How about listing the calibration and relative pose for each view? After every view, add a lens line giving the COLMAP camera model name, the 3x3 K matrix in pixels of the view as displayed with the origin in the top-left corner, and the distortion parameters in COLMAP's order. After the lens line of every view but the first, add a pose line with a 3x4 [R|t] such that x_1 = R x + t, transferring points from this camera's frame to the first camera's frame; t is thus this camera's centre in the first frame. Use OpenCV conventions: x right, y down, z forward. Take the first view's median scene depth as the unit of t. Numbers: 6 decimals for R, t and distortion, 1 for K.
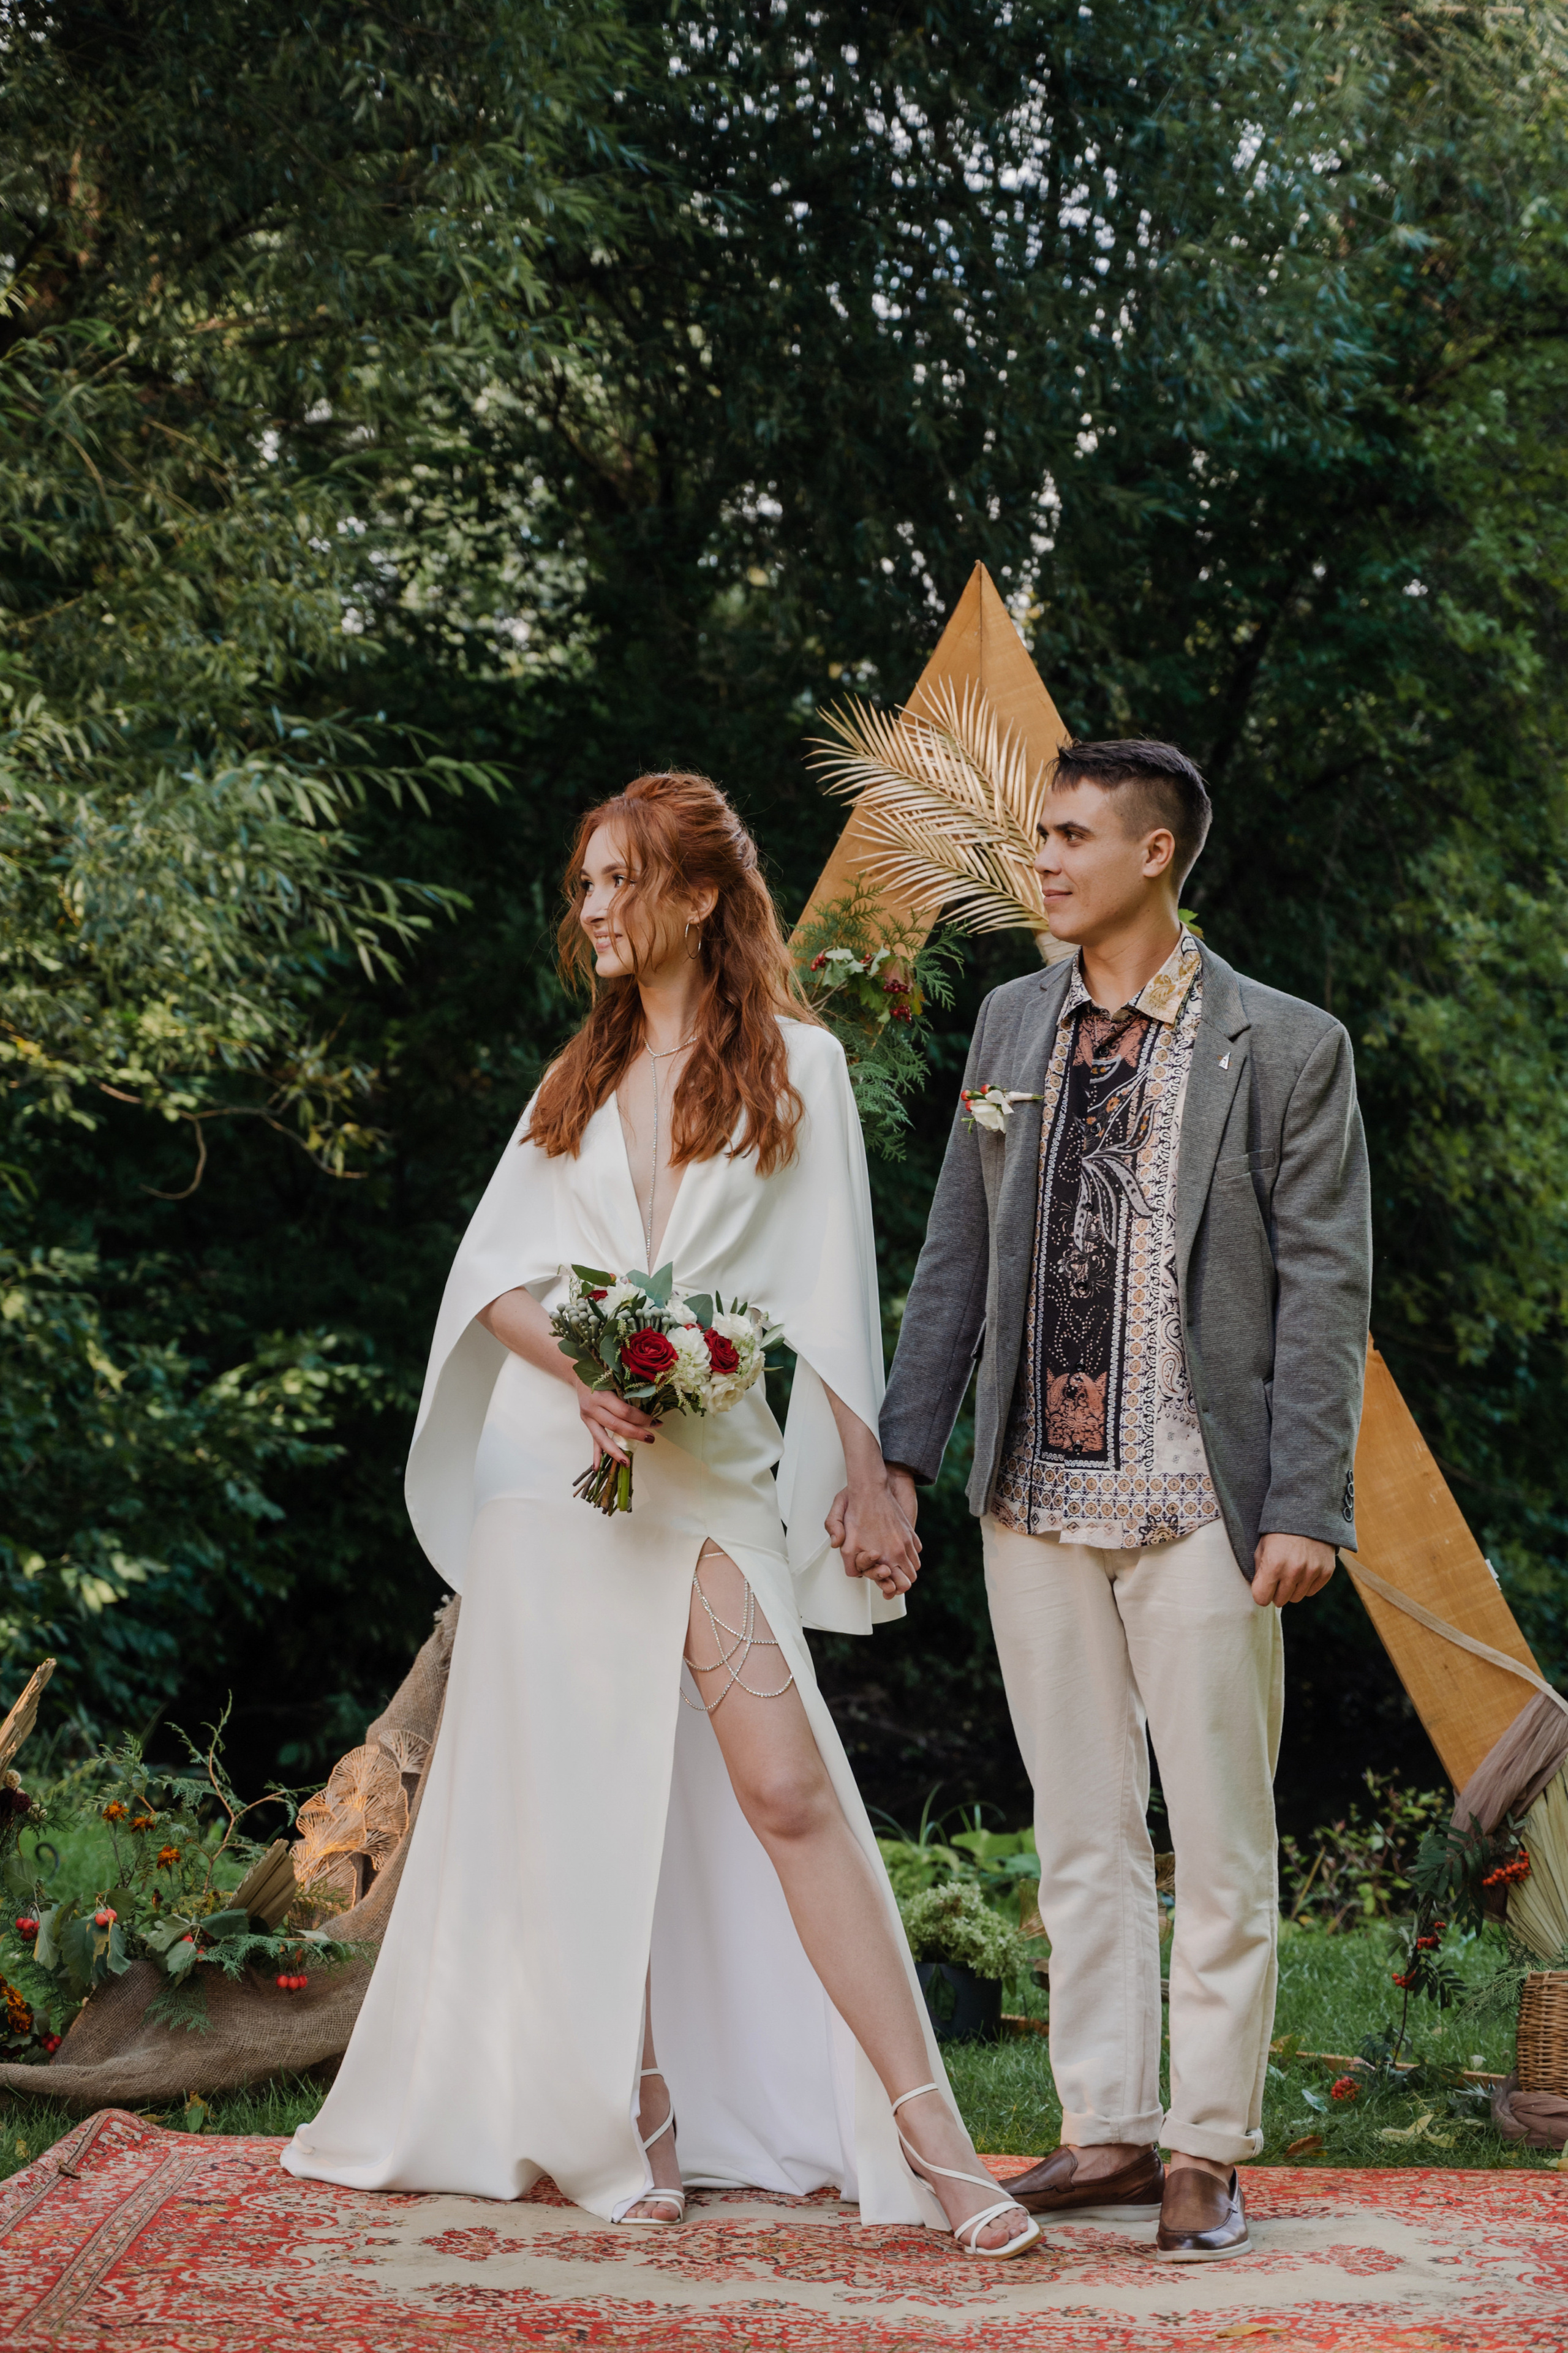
lens RADIAL K [[4392.8, 0, 785.0], [0, 4392.8, 1178.6], [0, 0, 1]] dist [0.010838, 0.085656]
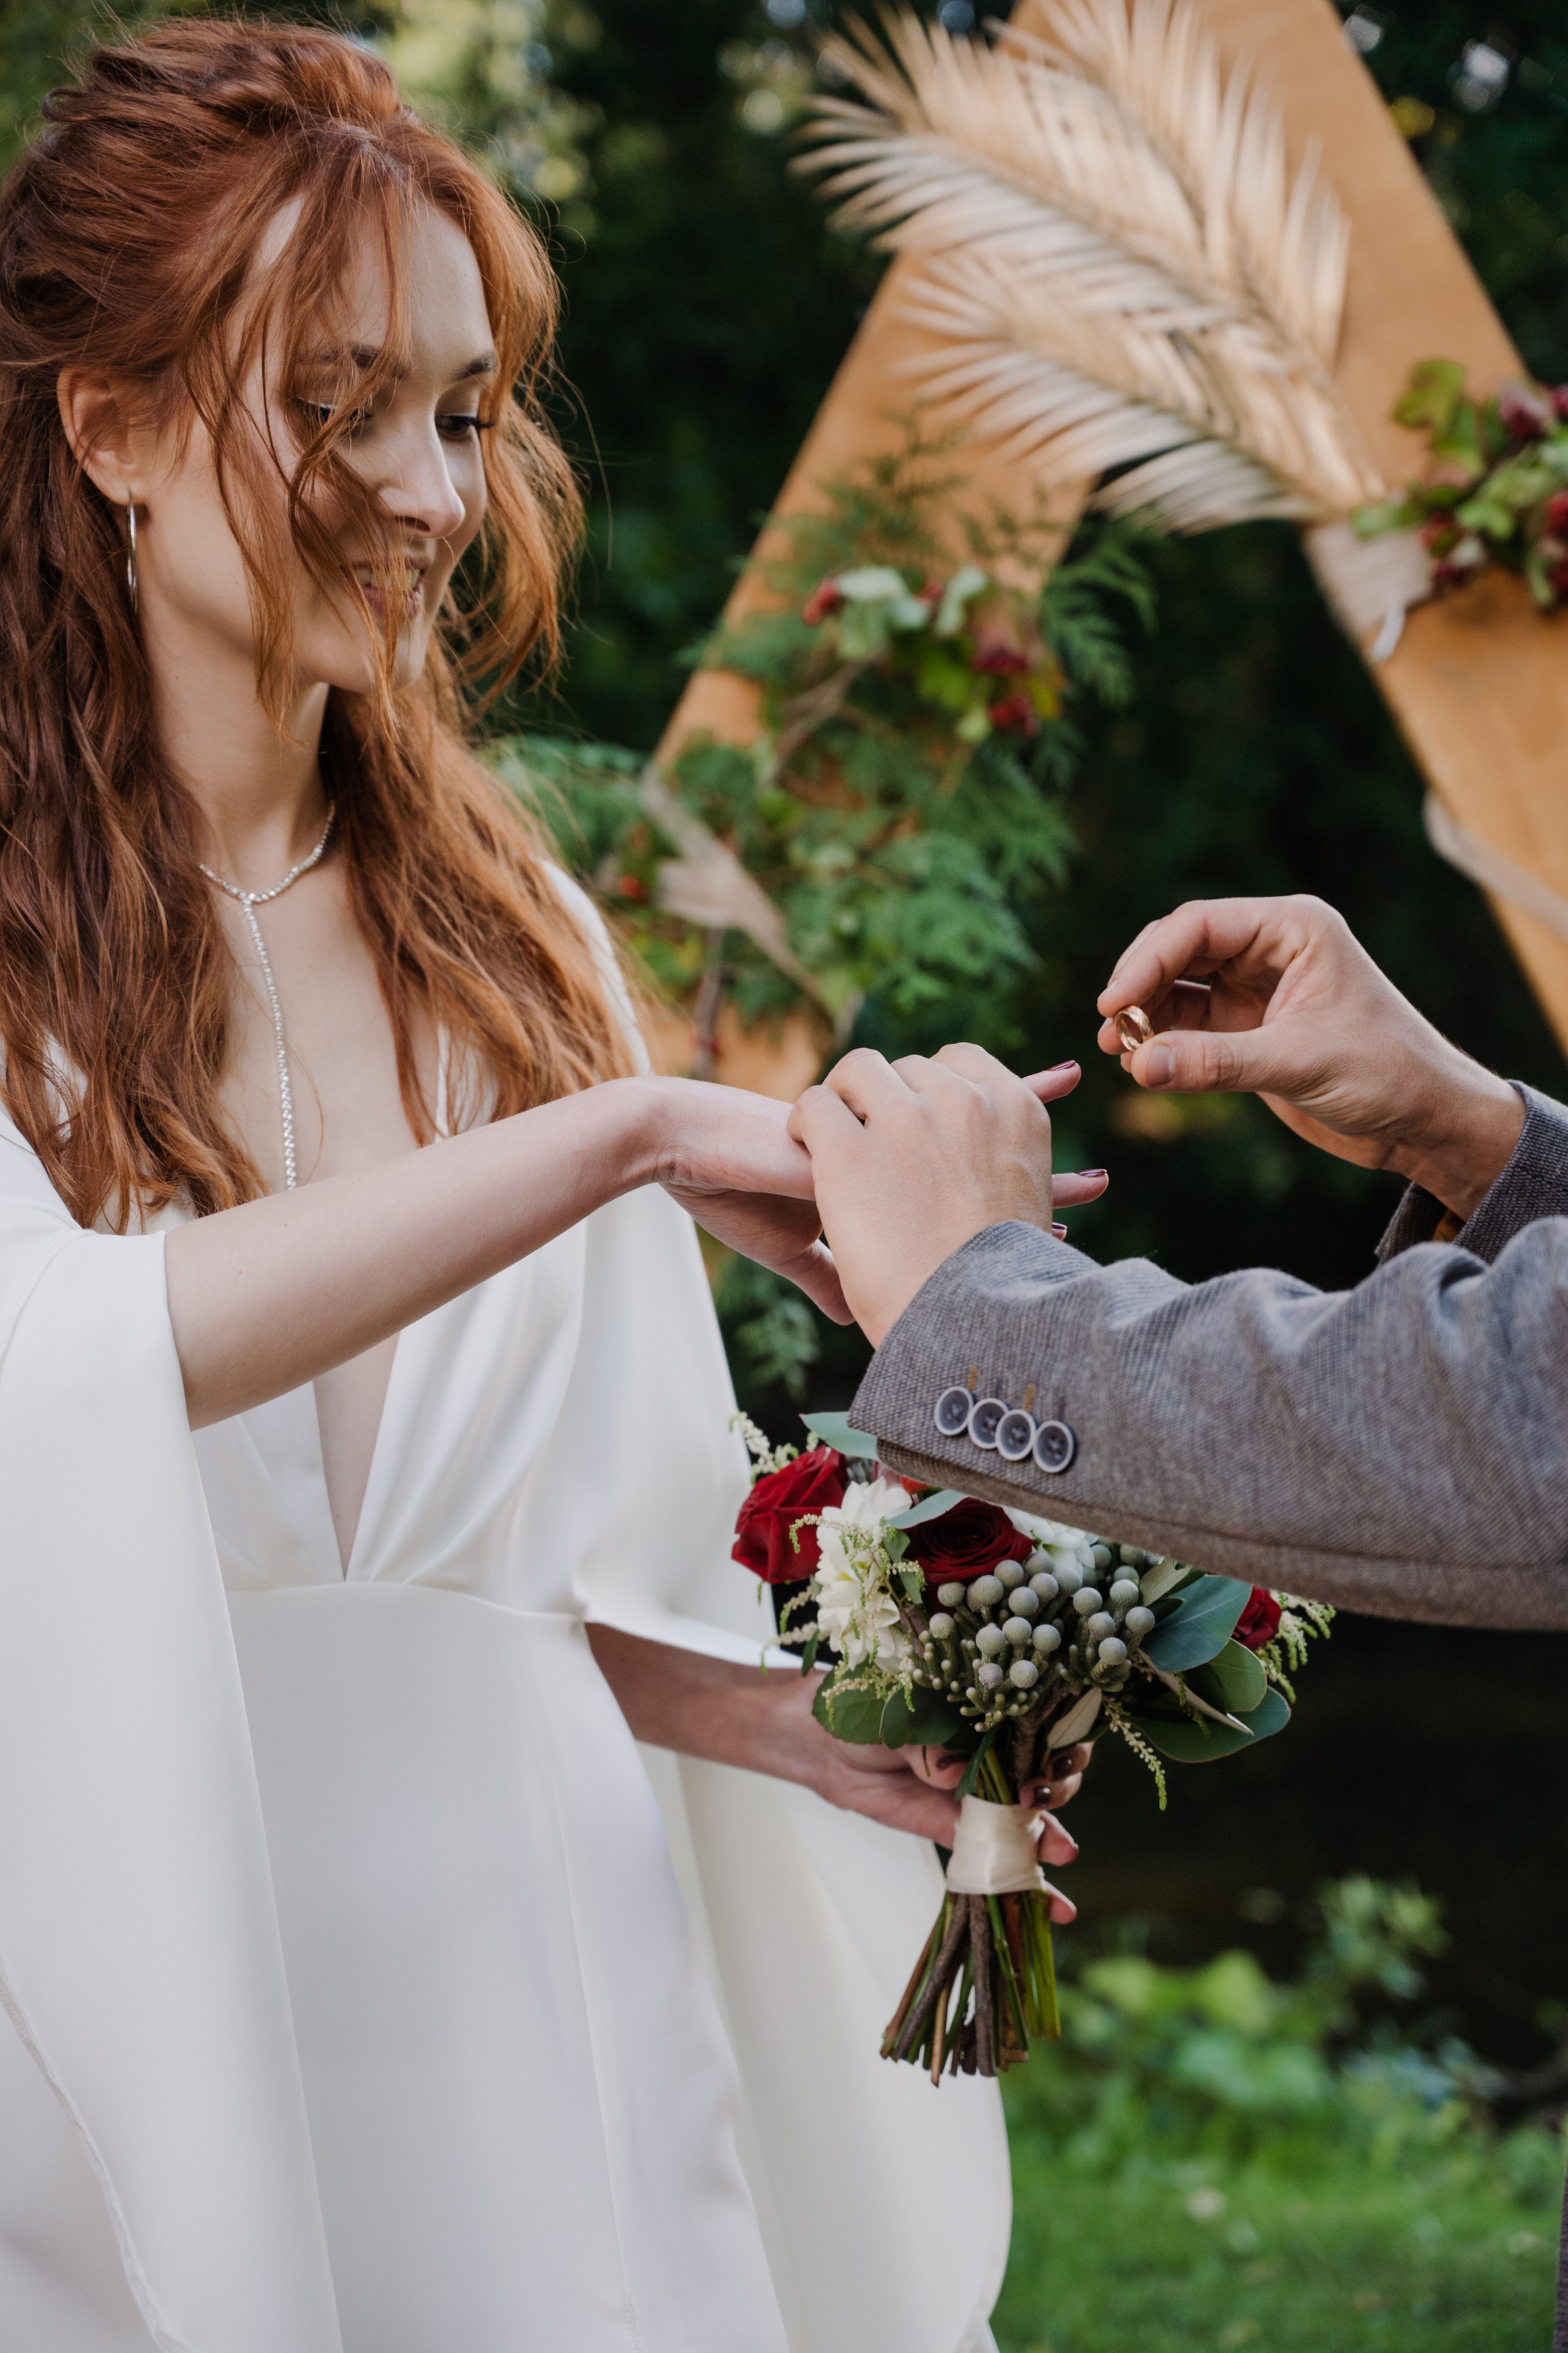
lens RADIAL K [[4821.7, 0, 780.0], [0, 4821.7, 1171.5], [0, 0, 1]] dist [-0.020964, 0.110460]
pose [[0.999816, -0.012896, -0.014208, 0.009372], [0.014082, 0.996124, 0.086824, -0.034367], [0.013033, -0.087008, 0.996122, 0.511527]]
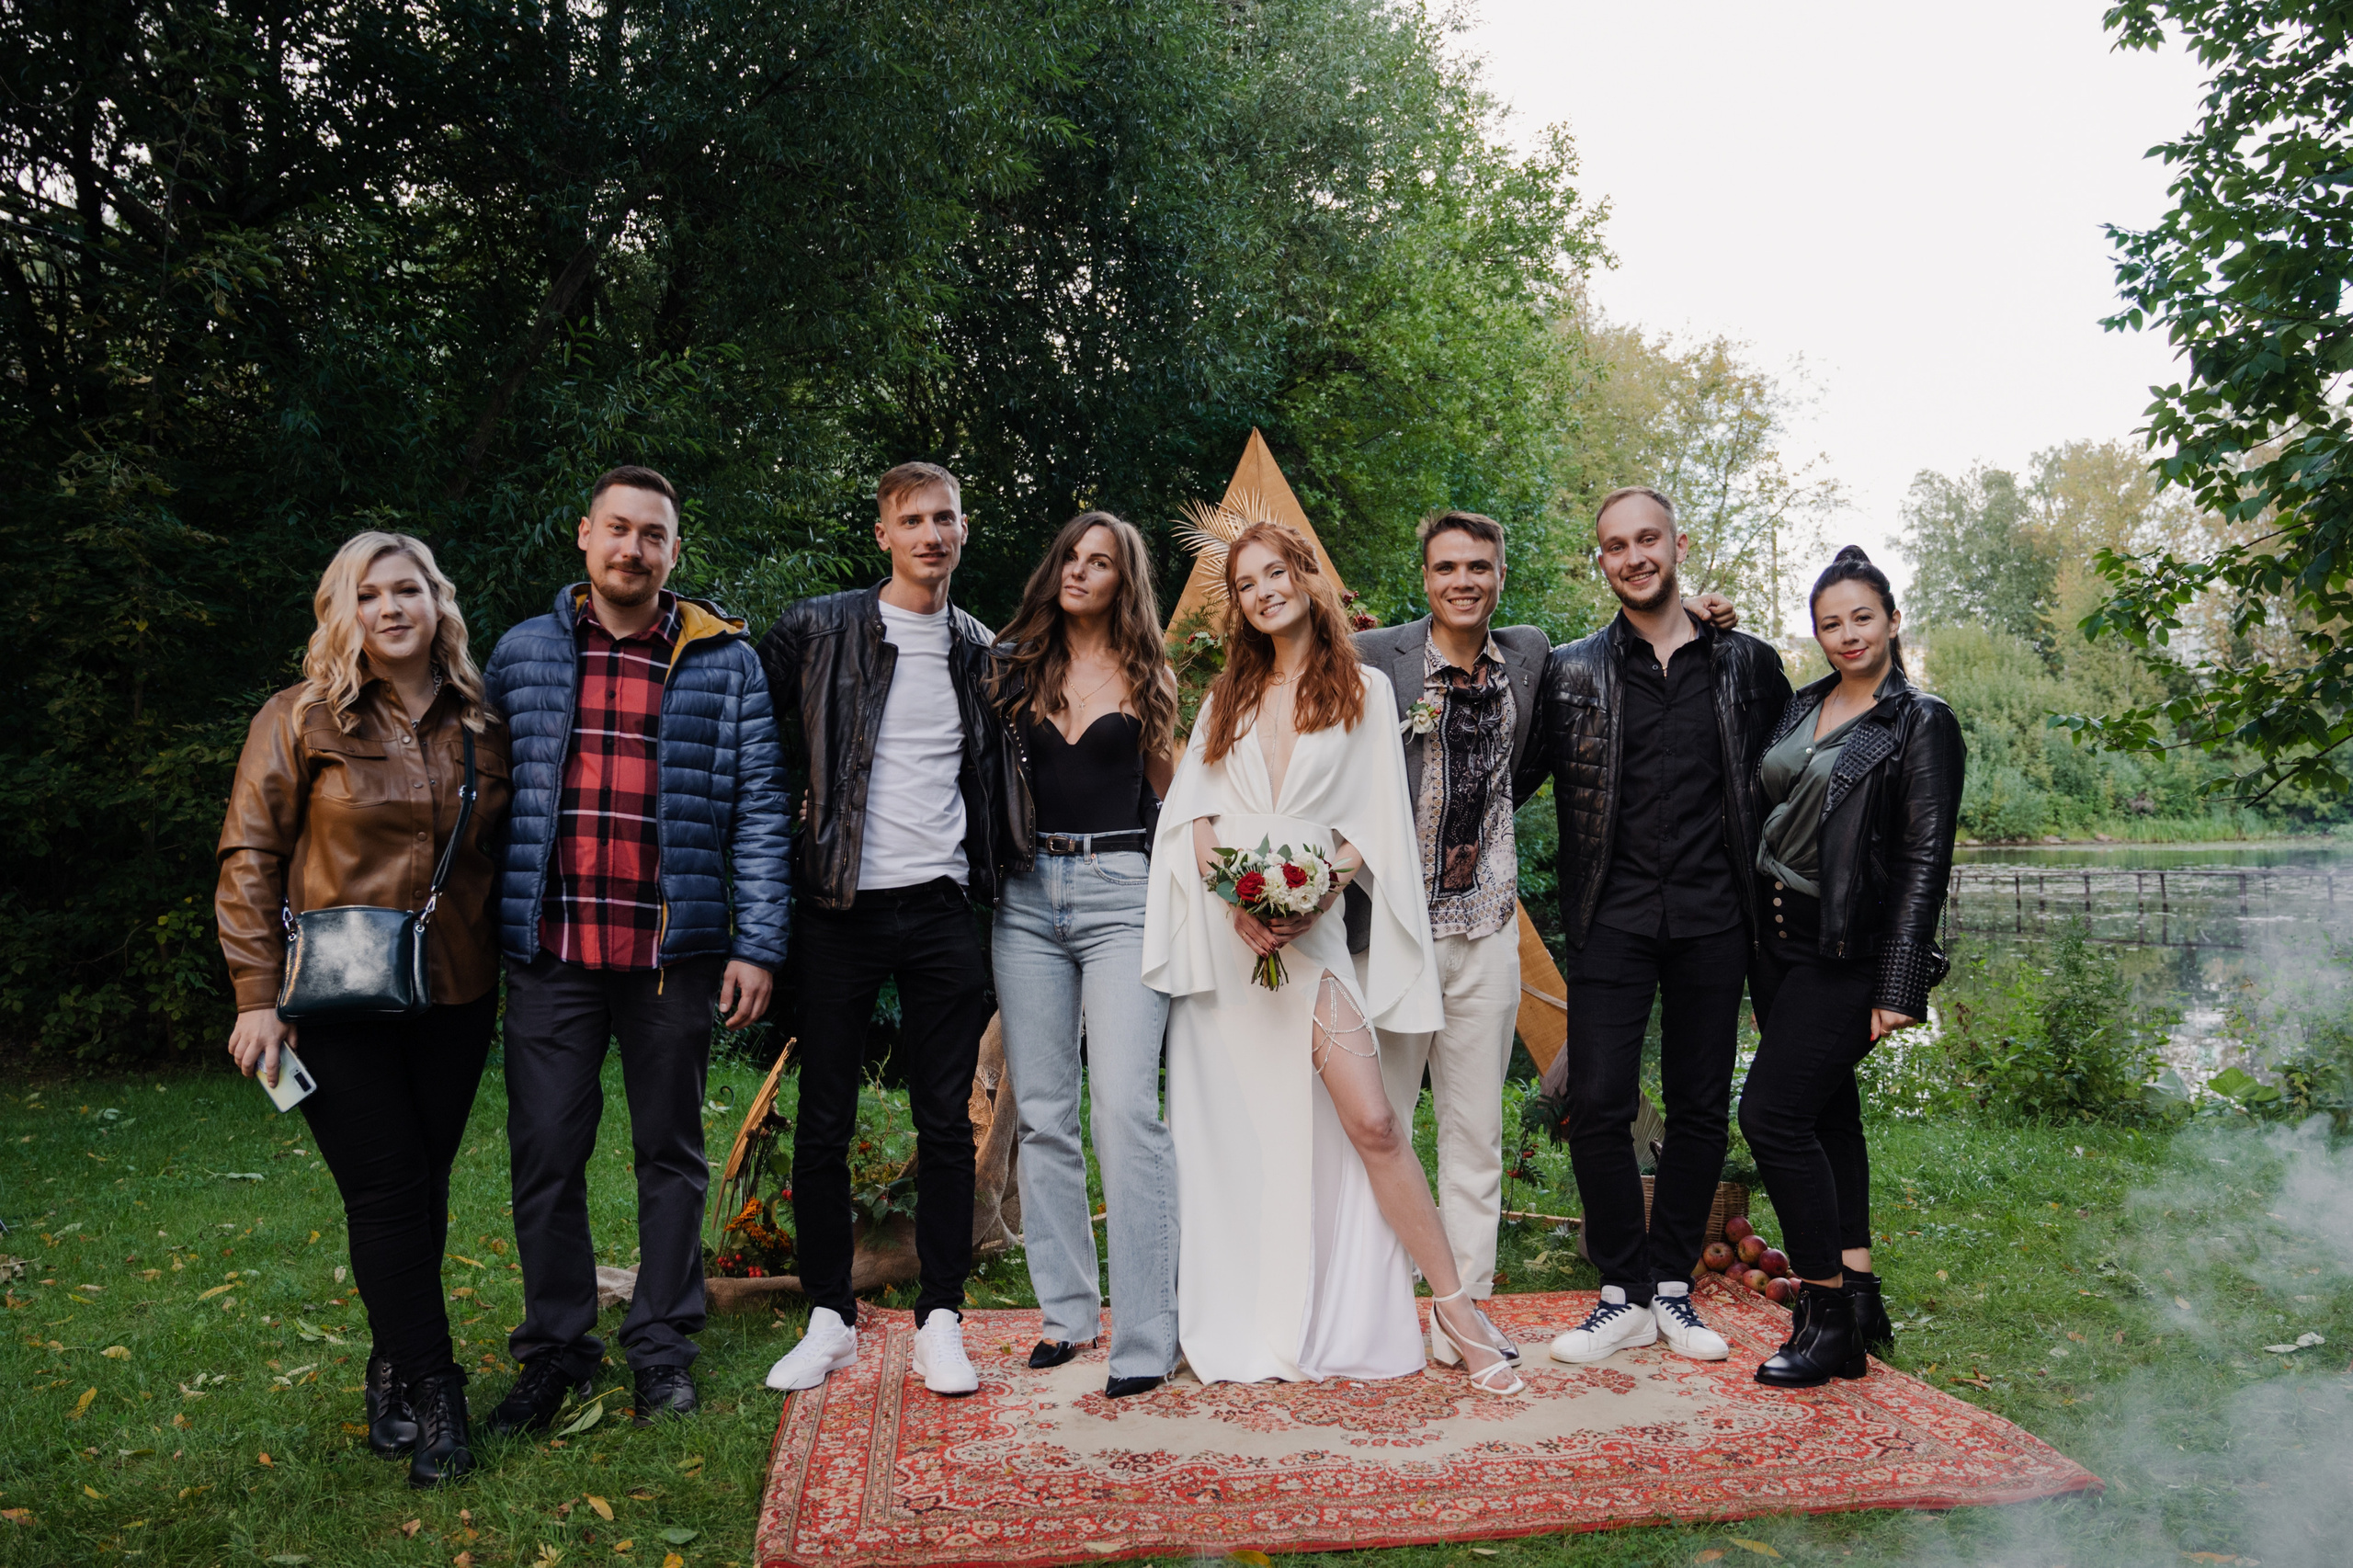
lens RADIAL K [[1788.7, 0, 1177.1], [0, 1788.7, 775.6], [0, 0, 1]] dist [-0.010693, 0.001763]
pose [[0.992183, -0.019514, 0.123254, -0.091866], [0.016867, 0.999605, 0.022490, -0.008661], [-0.123644, -0.020235, 0.992120, 0.246681]]
